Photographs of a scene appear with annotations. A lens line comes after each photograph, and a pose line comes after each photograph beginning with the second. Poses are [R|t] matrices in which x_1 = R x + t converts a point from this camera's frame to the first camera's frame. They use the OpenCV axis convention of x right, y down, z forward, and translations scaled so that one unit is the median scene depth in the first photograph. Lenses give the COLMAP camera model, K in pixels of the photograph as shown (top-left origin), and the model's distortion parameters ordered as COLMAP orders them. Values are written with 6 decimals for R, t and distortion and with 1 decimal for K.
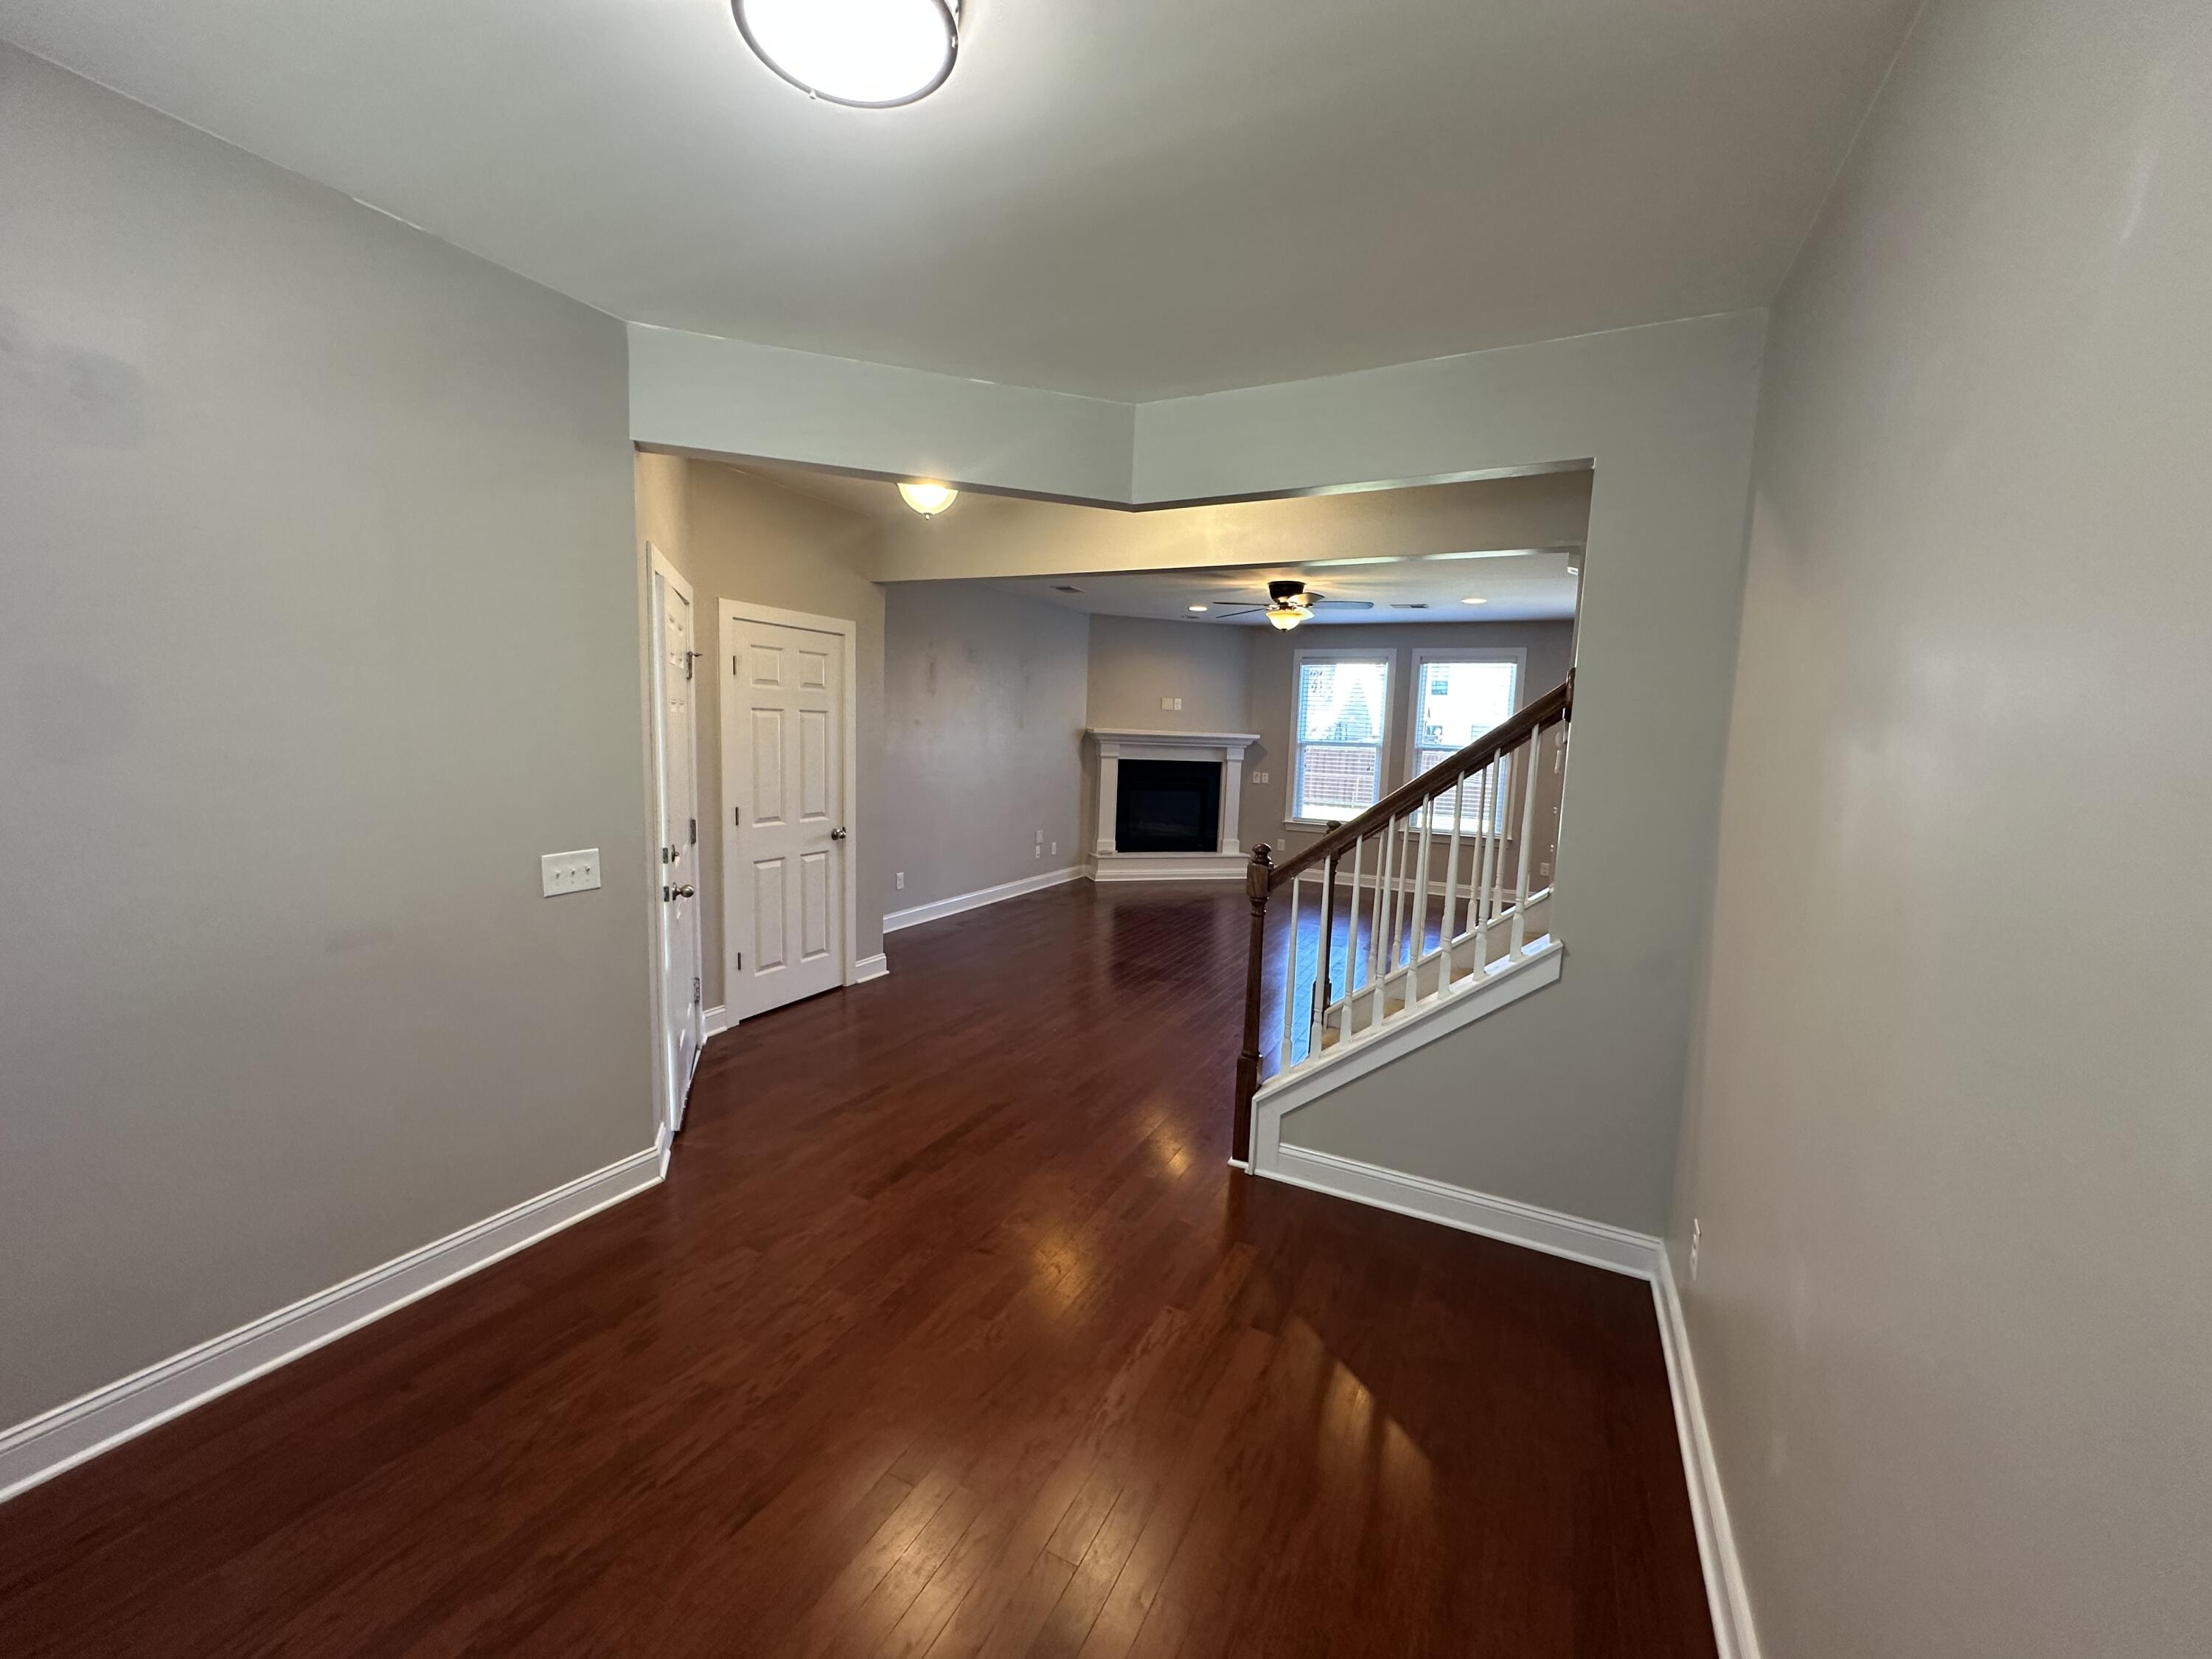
lens RADIAL K [[879.5, 0, 1087.9], [0, 879.5, 829.4], [0, 0, 1]] dist [-0.004709, 0.000833]
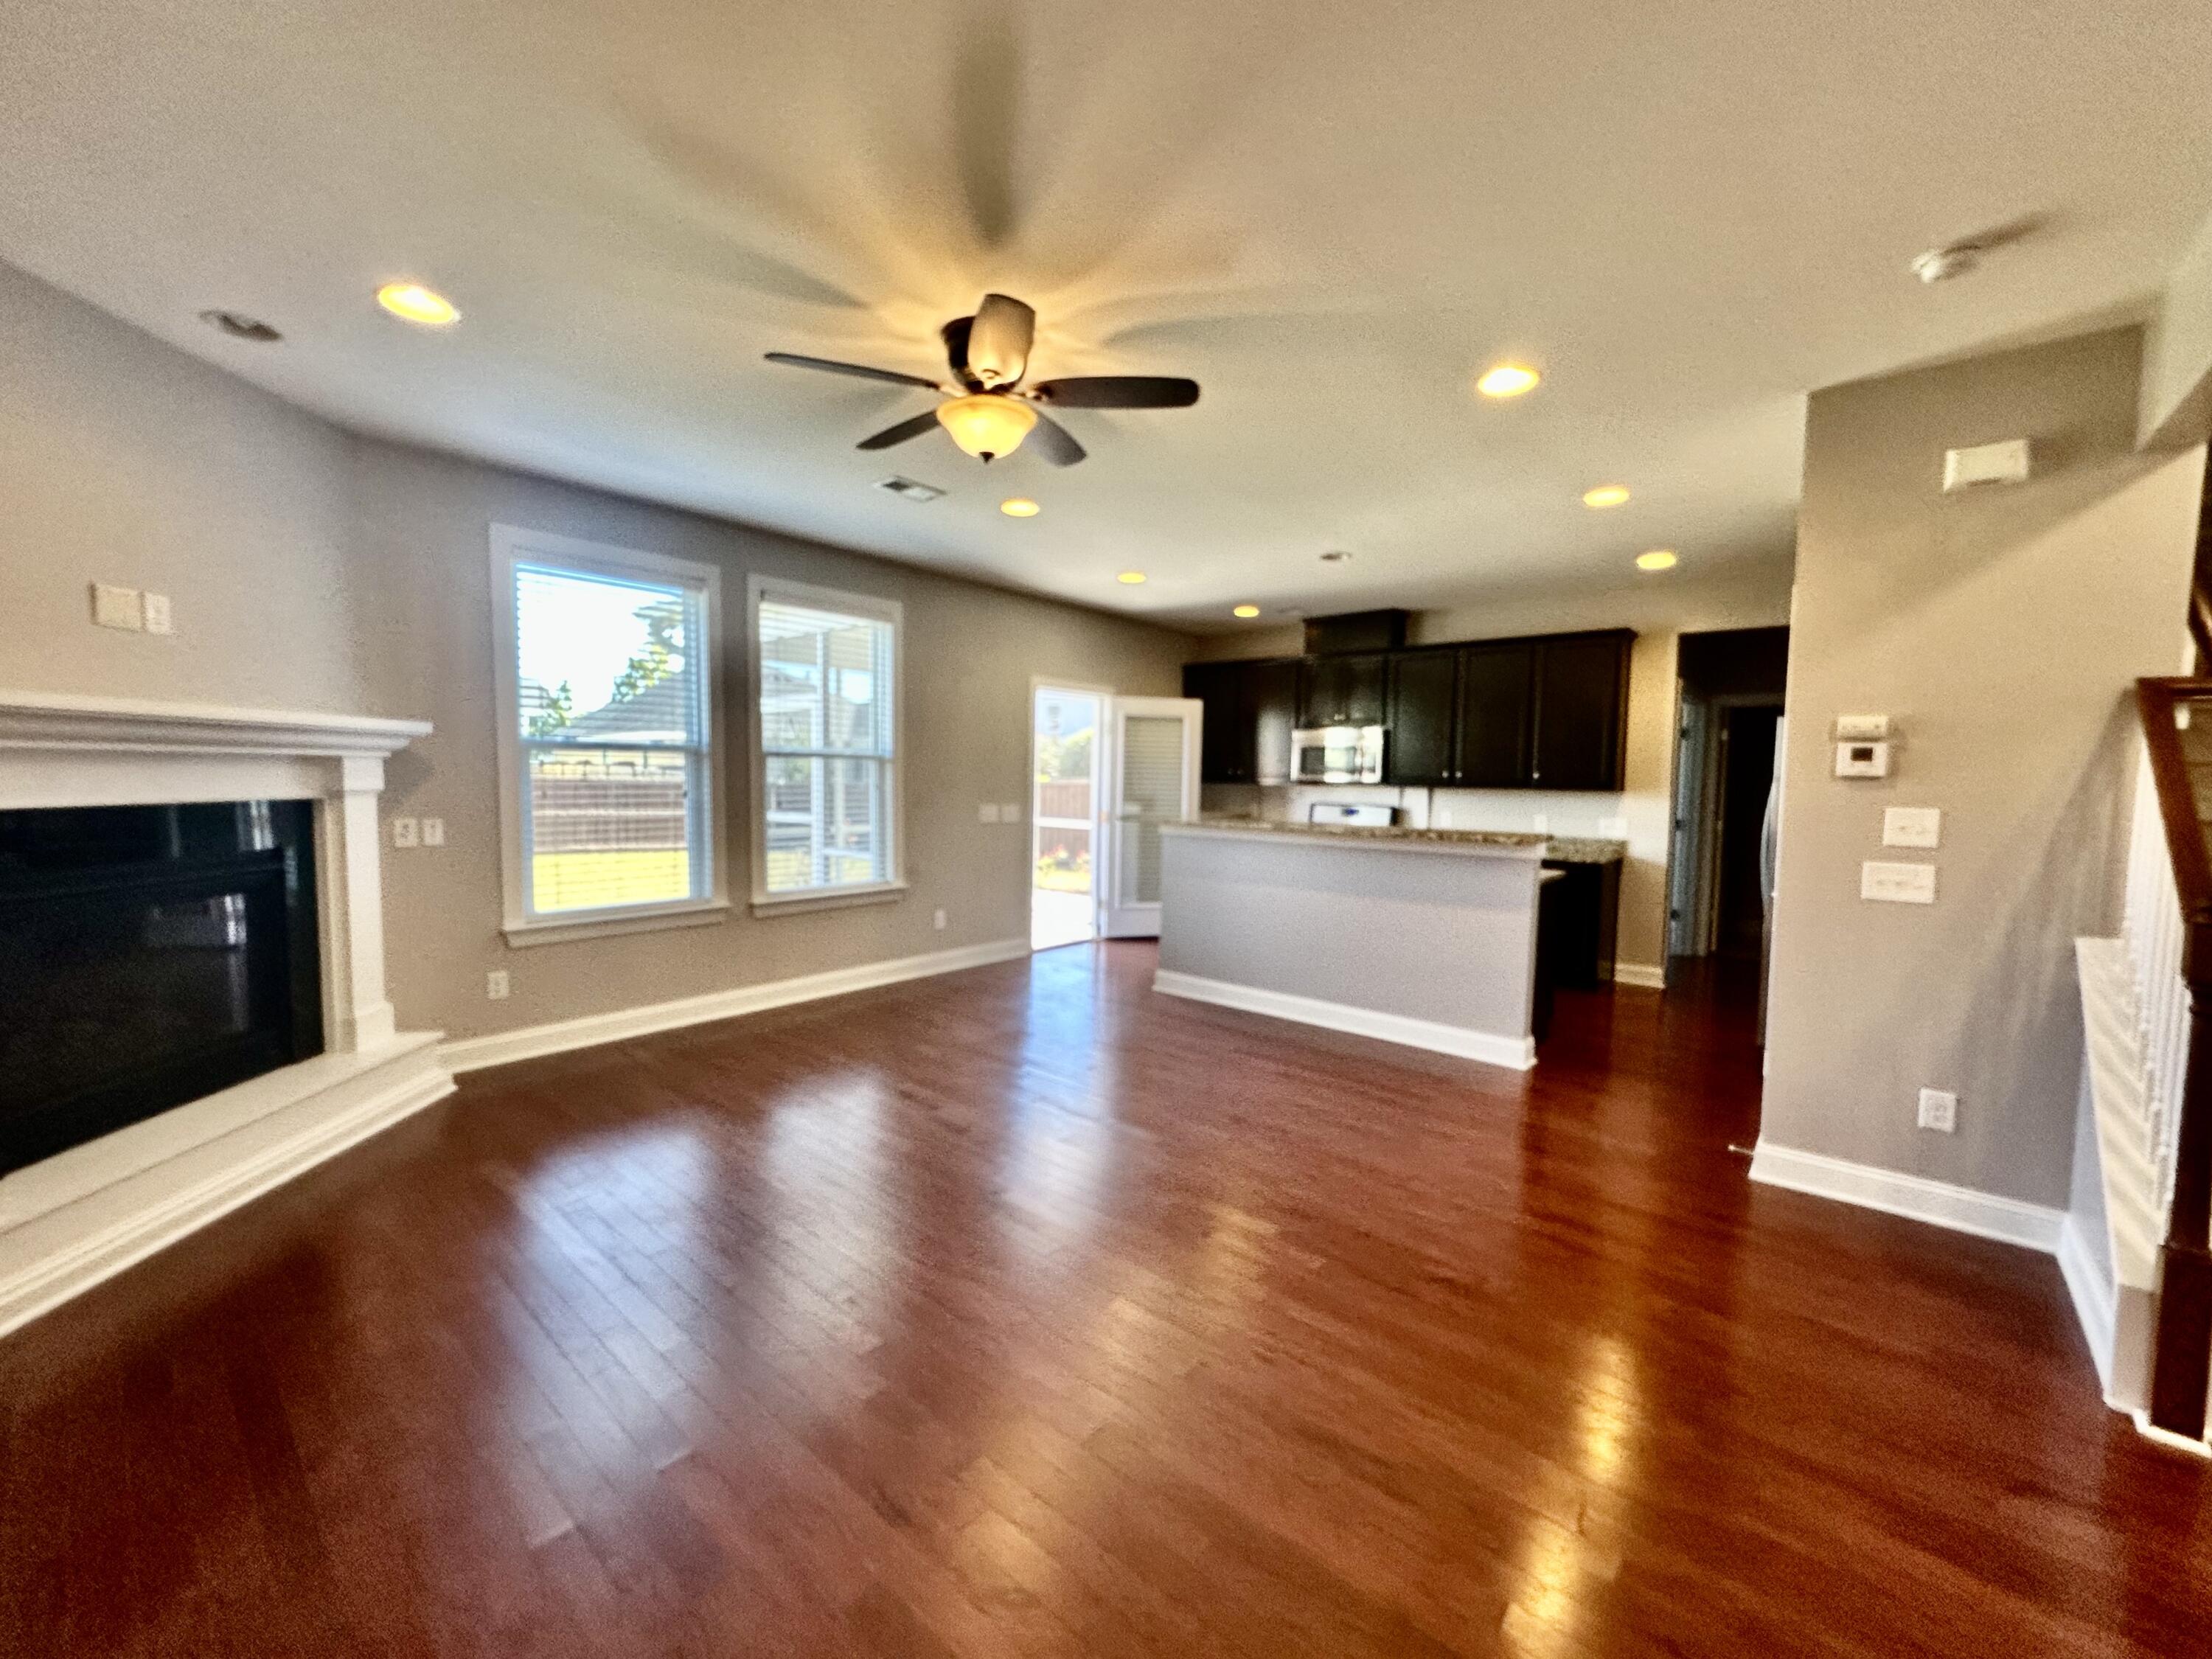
lens RADIAL K [[879.5, 0, 1114.0], [0, 879.5, 835.5], [0, 0, 1]] dist [-0.004709, 0.000833]
pose [[0.224093, -0.098706, 0.969556, -0.122898], [0.104852, 0.991525, 0.076708, -0.057679], [-0.968911, 0.084471, 0.232543, 0.637211]]
